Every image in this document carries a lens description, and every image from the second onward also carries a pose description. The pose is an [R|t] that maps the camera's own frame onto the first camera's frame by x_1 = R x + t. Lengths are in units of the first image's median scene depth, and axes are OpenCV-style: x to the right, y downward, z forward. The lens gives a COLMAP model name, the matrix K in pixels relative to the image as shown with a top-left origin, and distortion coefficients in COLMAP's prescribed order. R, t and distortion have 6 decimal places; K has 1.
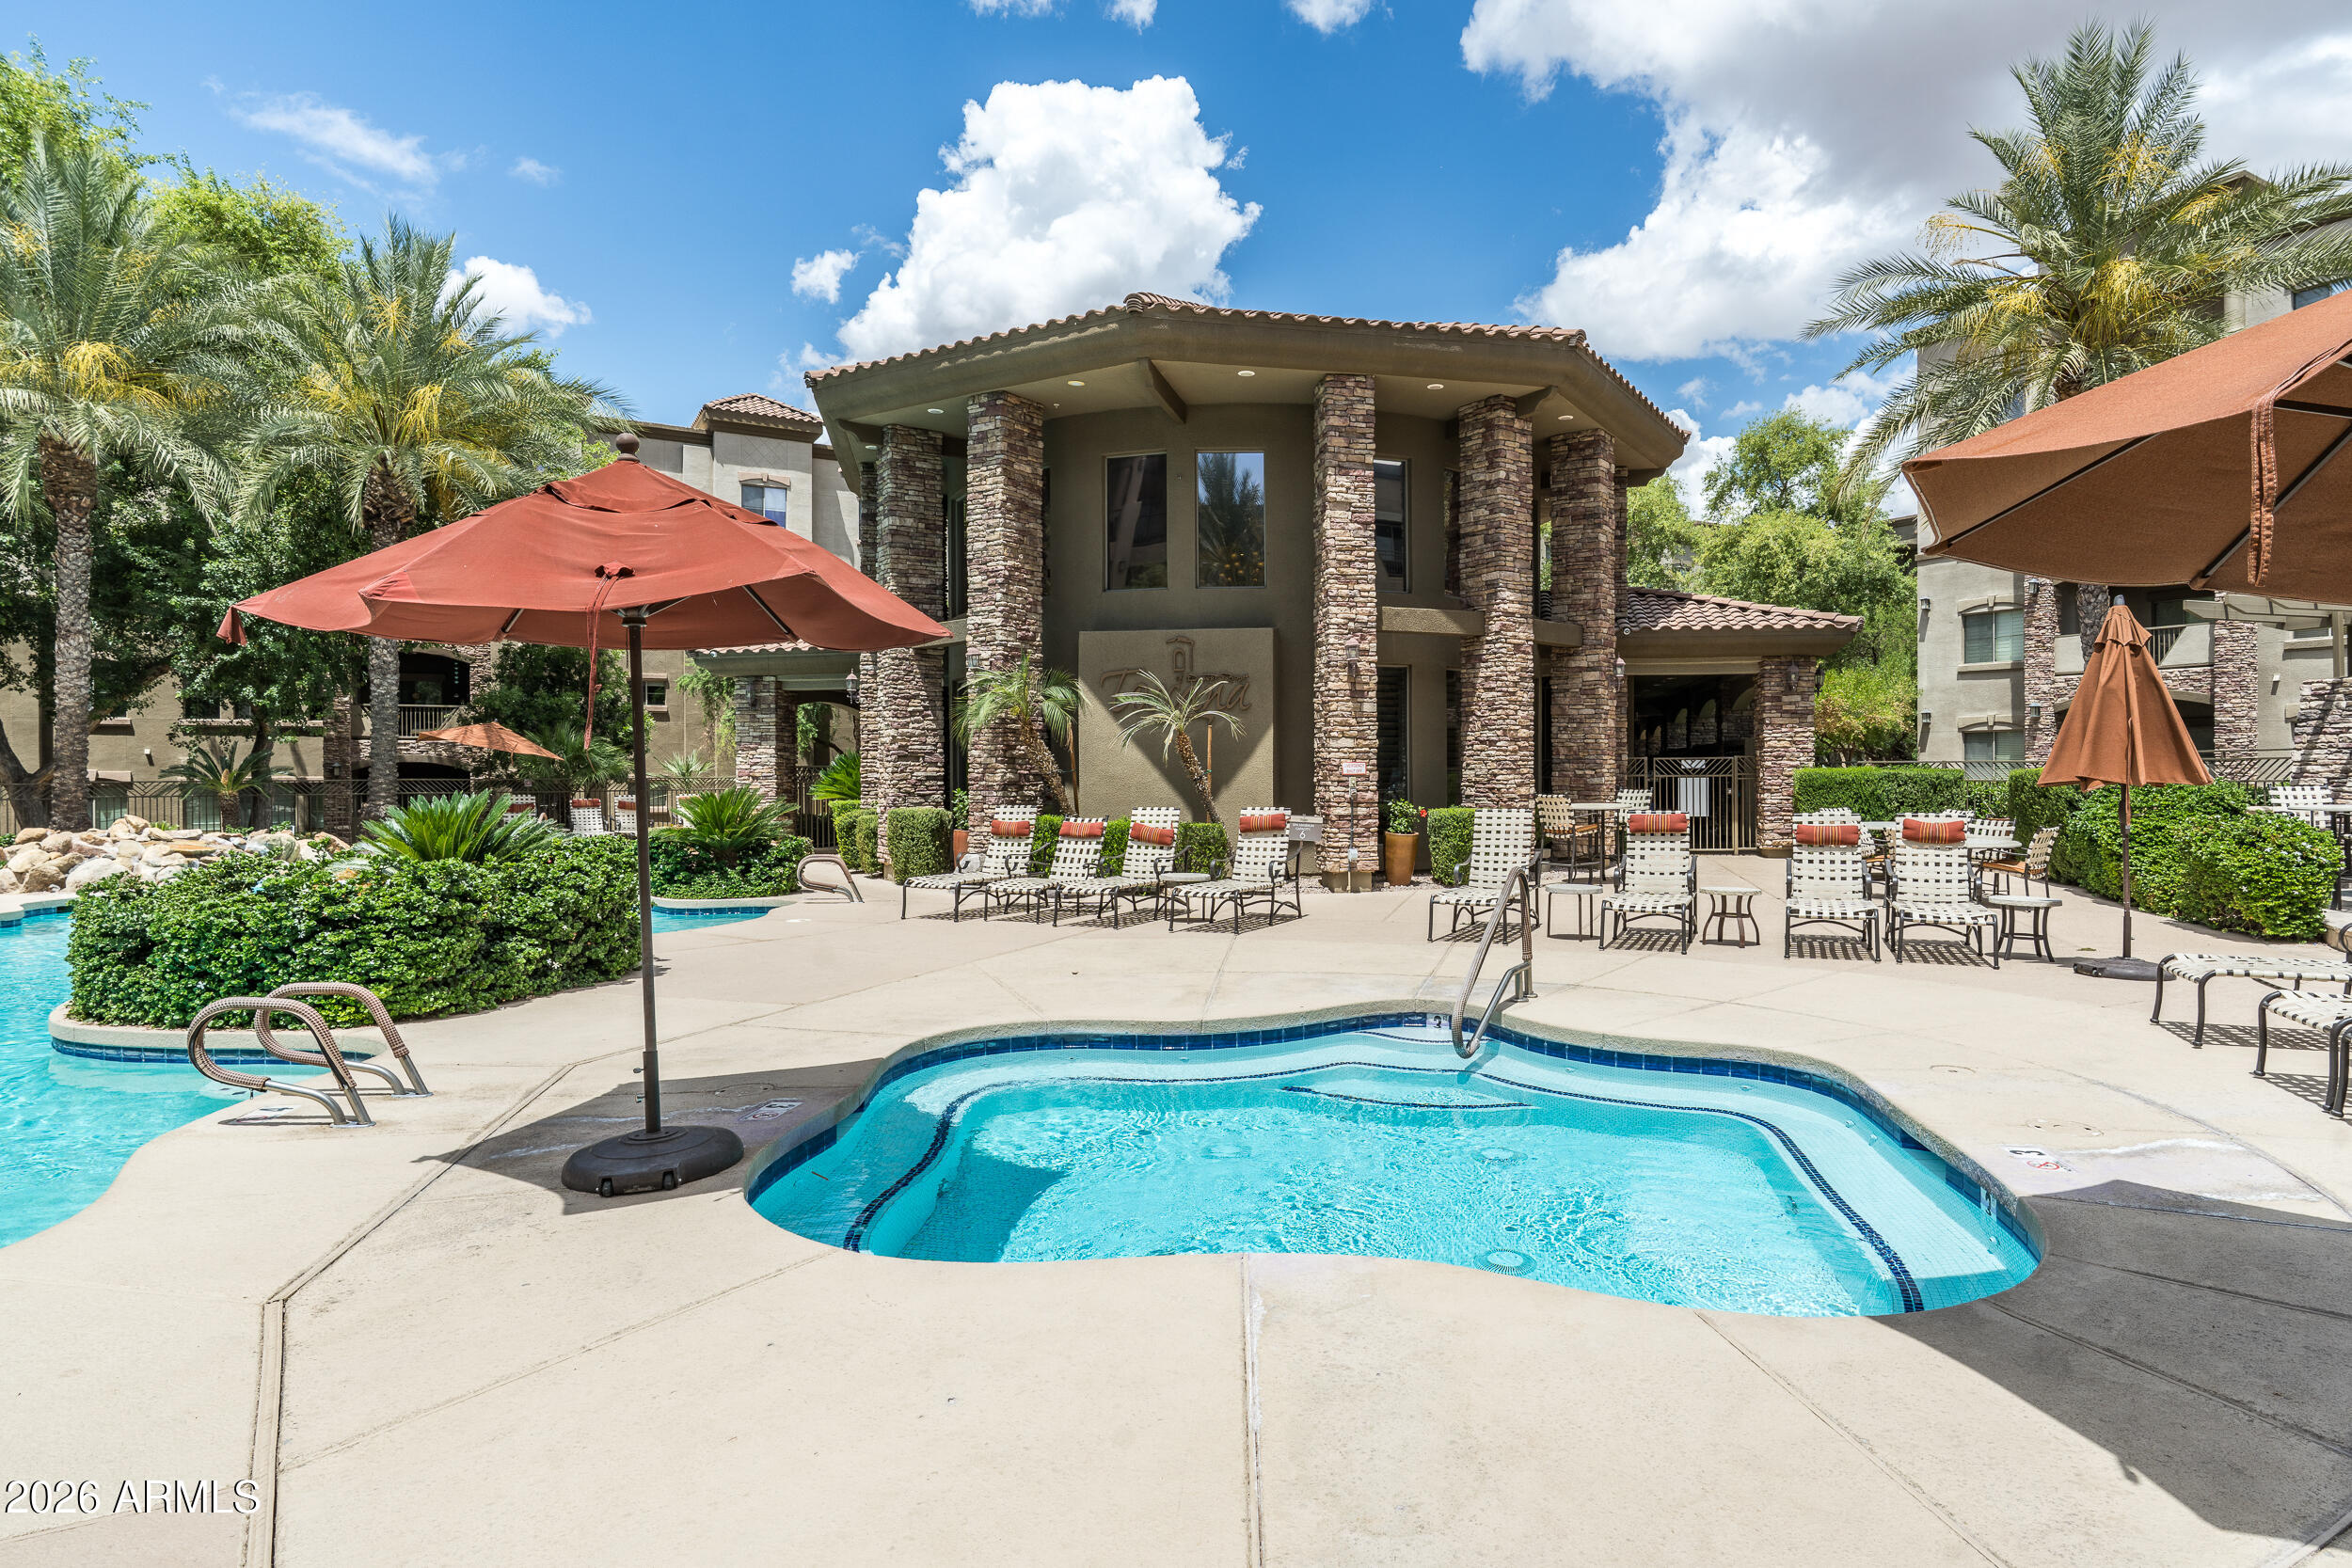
lens RADIAL K [[1245.3, 0, 1183.4], [0, 1245.3, 774.3], [0, 0, 1]] dist [-0.002169, -0.002324]
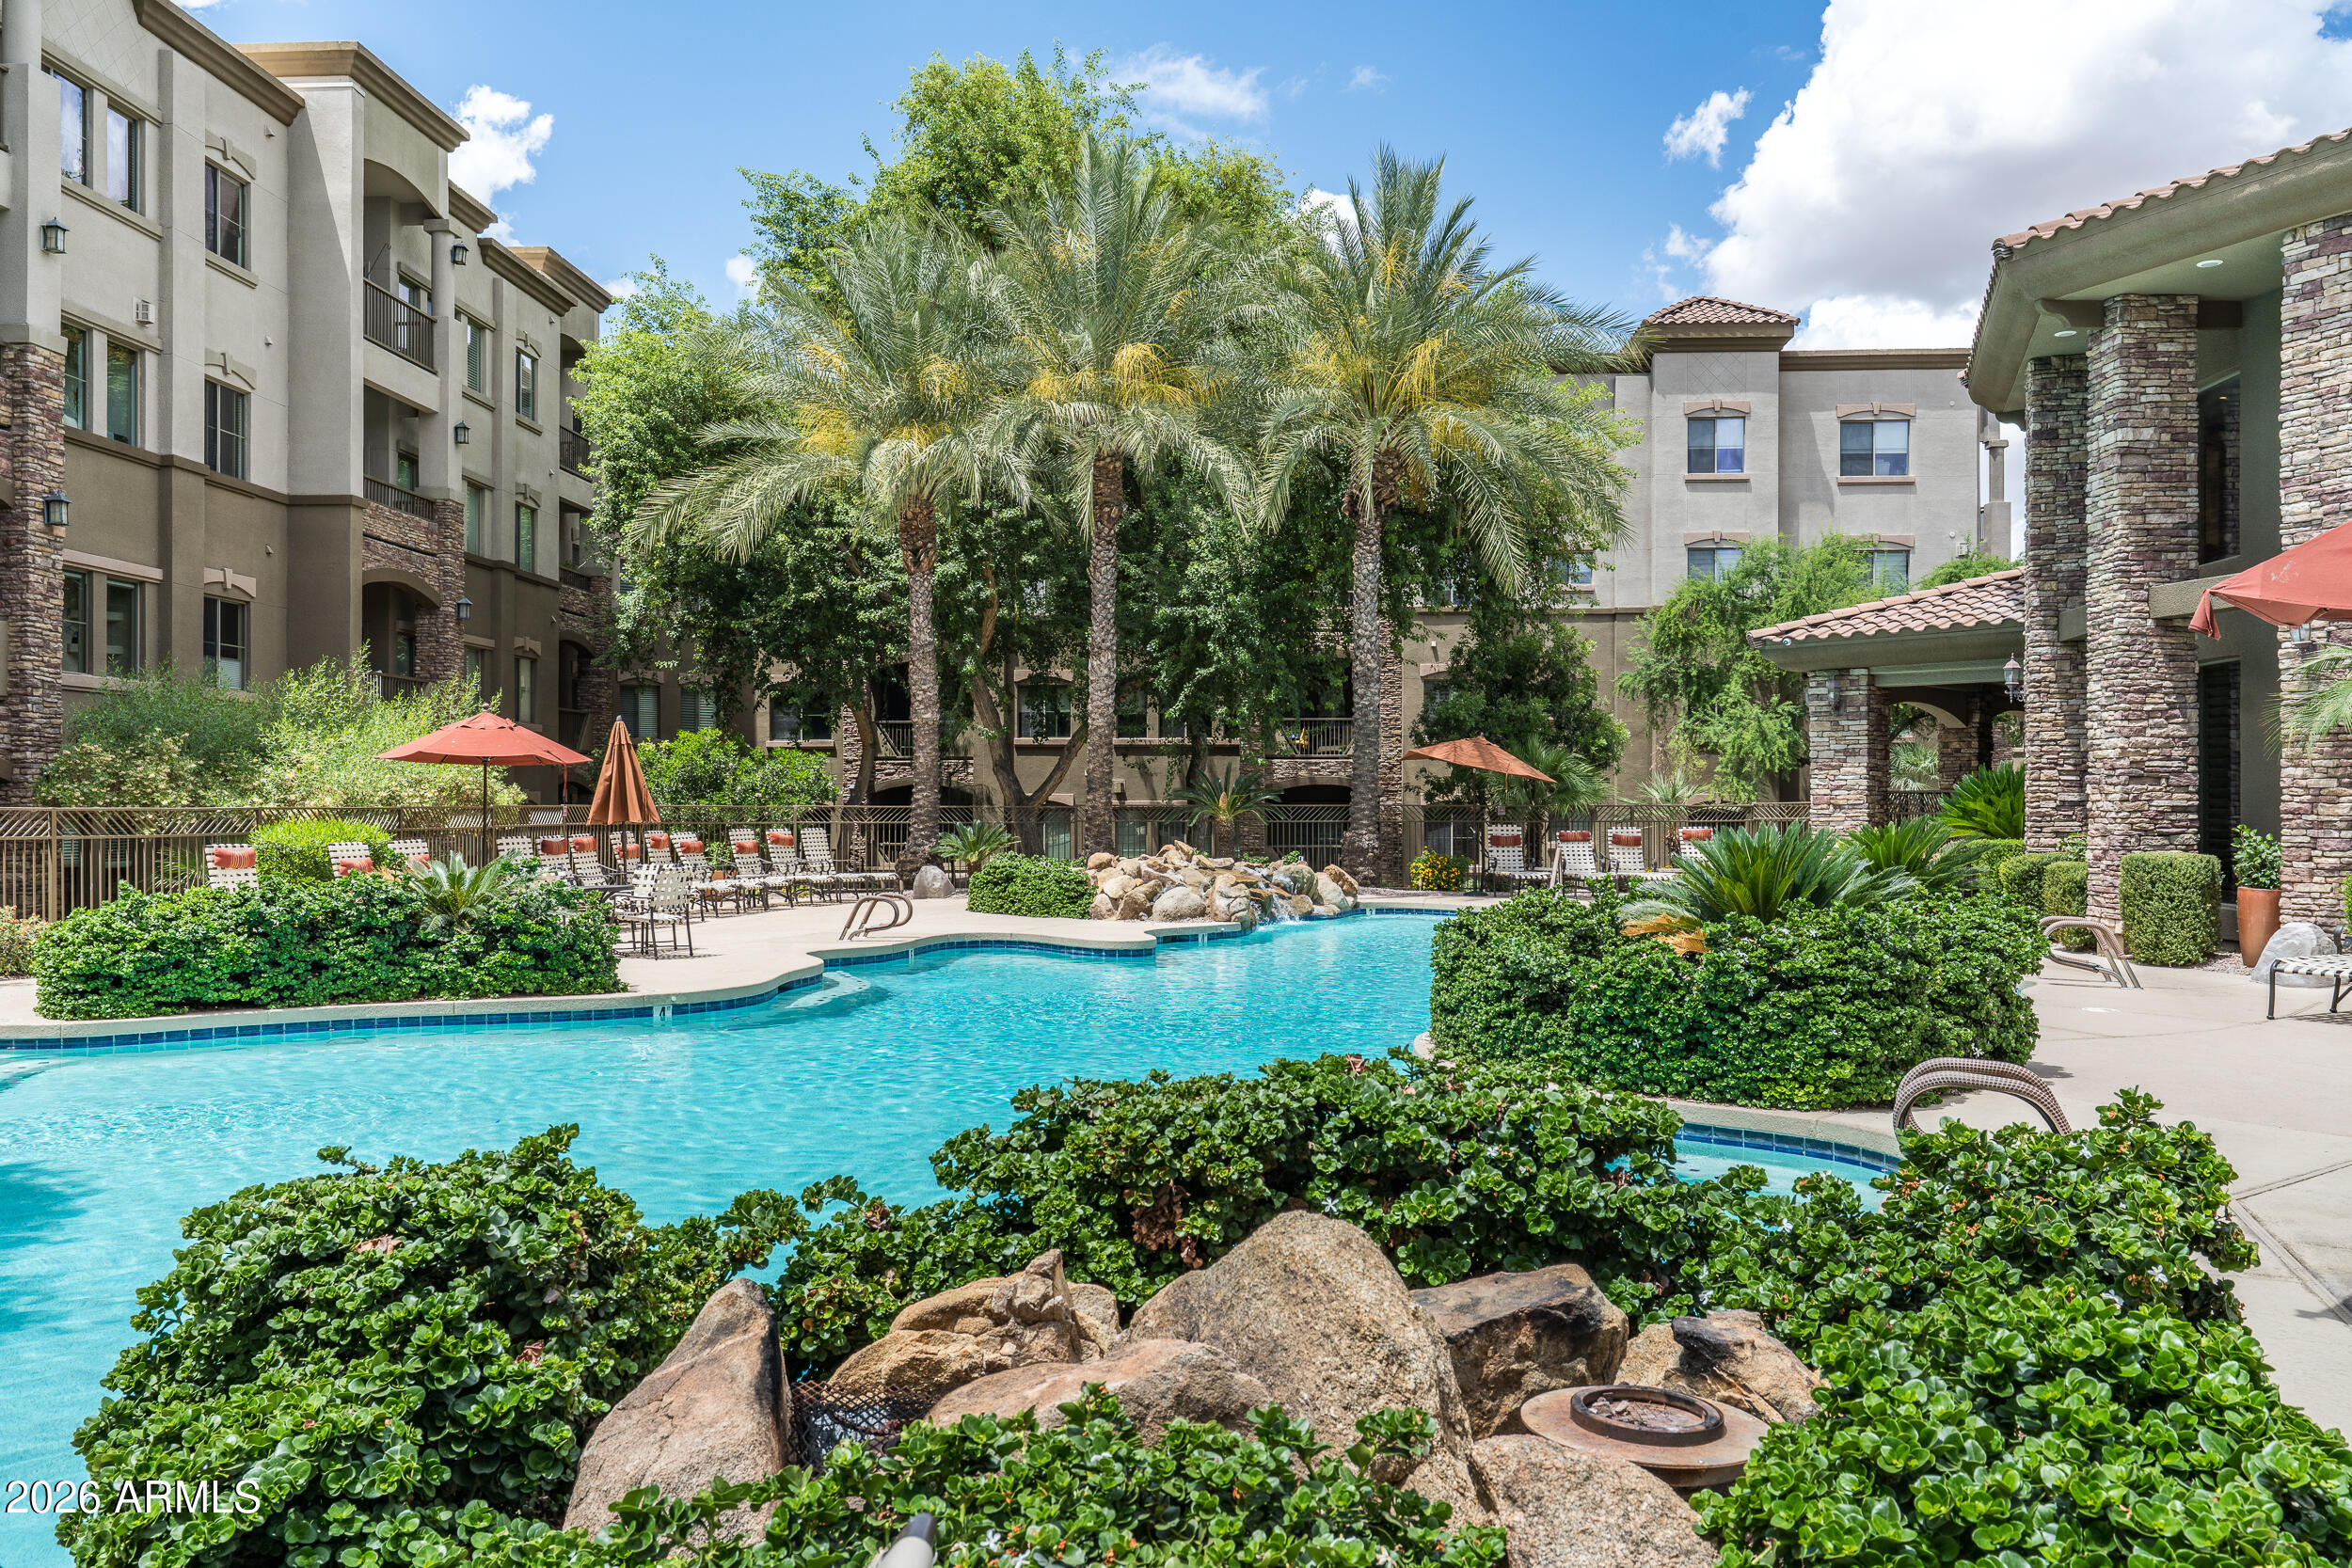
lens RADIAL K [[1672.1, 0, 1173.5], [0, 1672.1, 792.8], [0, 0, 1]] dist [-0.020810, 0.010637]
pose [[0.830118, 0.003709, -0.557576, -0.156170], [-0.006676, 0.999972, -0.003286, 0.000853], [0.557548, 0.006450, 0.830119, -0.052341]]
